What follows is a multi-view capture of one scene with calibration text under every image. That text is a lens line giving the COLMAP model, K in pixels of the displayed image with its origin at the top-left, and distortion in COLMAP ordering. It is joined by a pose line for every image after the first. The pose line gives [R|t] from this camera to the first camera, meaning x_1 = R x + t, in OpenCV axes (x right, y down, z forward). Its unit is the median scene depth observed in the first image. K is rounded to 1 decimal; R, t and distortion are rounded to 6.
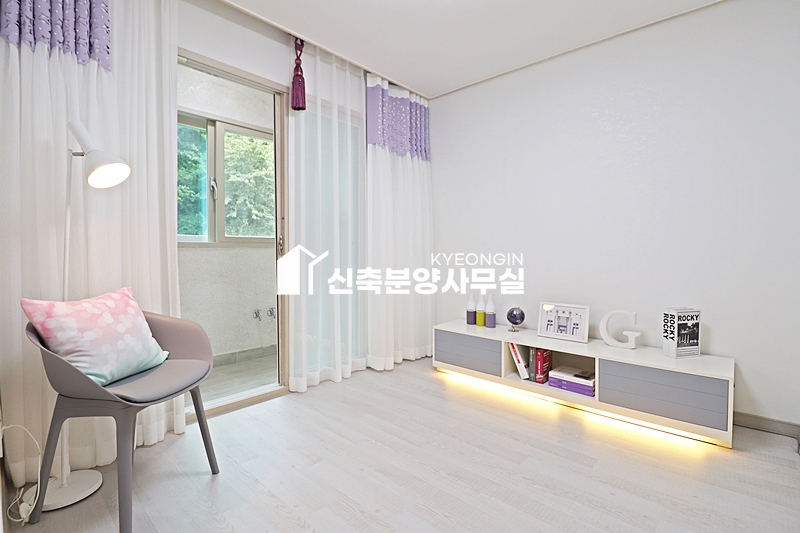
lens RADIAL K [[369.2, 0, 402.5], [0, 369.2, 256.0], [0, 0, 1]] dist [-0.002213, -0.011309]
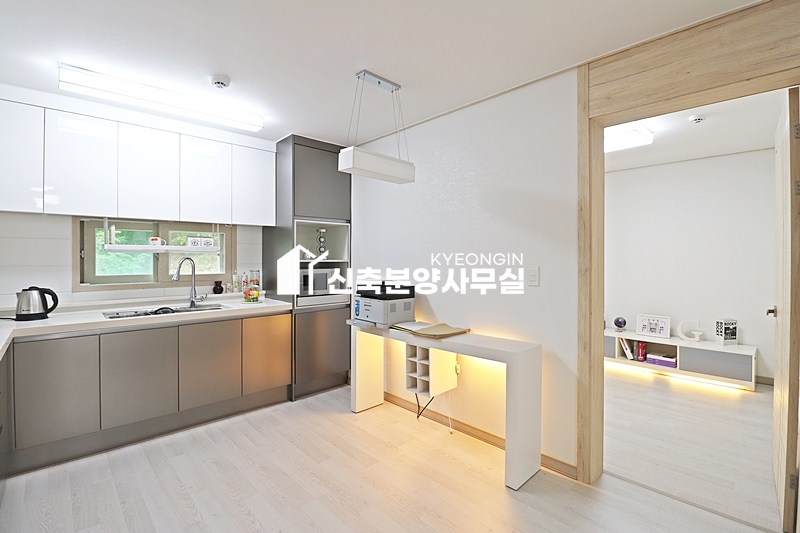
lens RADIAL K [[369.2, 0, 402.5], [0, 369.2, 256.0], [0, 0, 1]] dist [-0.002213, -0.011309]
pose [[0.997753, 0.001215, -0.066994, -0.663972], [-0.002323, 0.999862, -0.016472, -0.124458], [0.066965, 0.016590, 0.997617, -0.848038]]
